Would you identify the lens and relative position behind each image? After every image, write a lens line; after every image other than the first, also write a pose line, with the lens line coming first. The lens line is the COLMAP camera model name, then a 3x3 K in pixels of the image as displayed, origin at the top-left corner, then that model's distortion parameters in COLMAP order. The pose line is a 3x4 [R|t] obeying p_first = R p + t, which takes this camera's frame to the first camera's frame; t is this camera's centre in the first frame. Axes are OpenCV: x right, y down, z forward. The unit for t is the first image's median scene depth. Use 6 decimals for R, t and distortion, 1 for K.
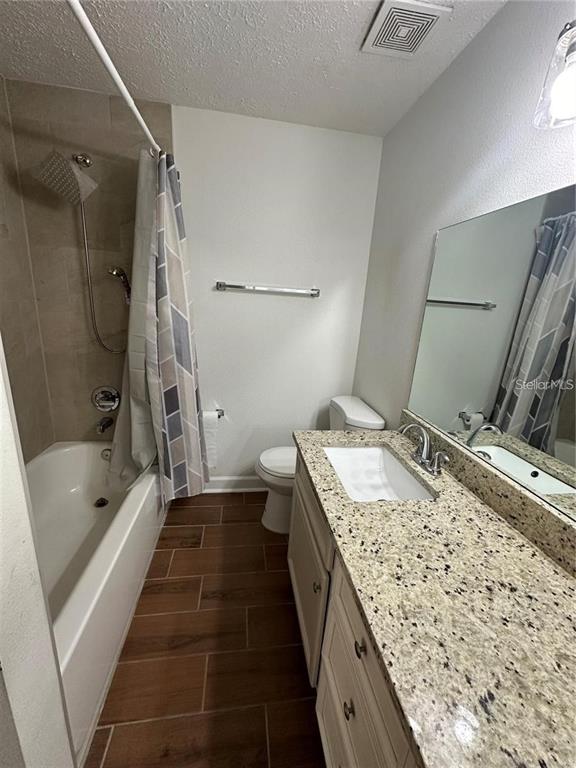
lens RADIAL K [[306.5, 0, 285.6], [0, 306.5, 387.5], [0, 0, 1]] dist [-0.004028, 0.000621]
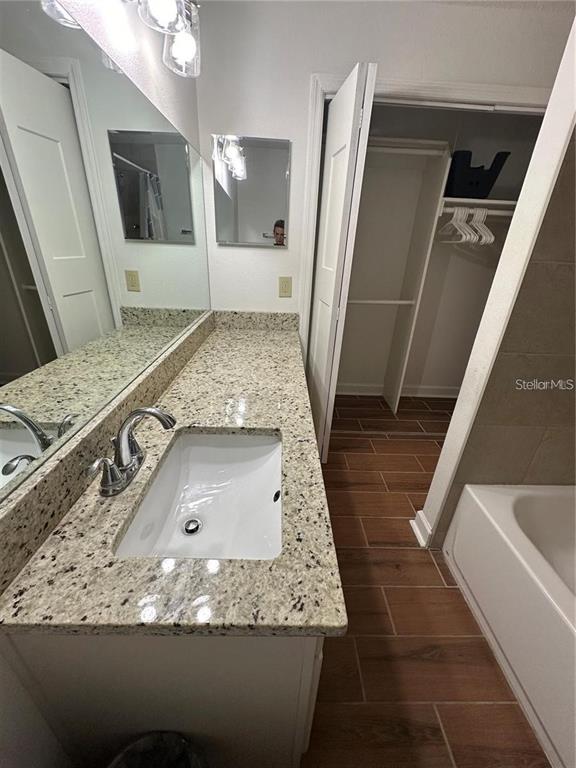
lens RADIAL K [[306.5, 0, 290.4], [0, 306.5, 381.7], [0, 0, 1]] dist [-0.004028, 0.000621]
pose [[-0.986976, -0.146047, 0.067442, 0.160659], [-0.067825, 0.757952, 0.648775, -0.413767], [-0.145869, 0.635751, -0.757986, 1.788944]]
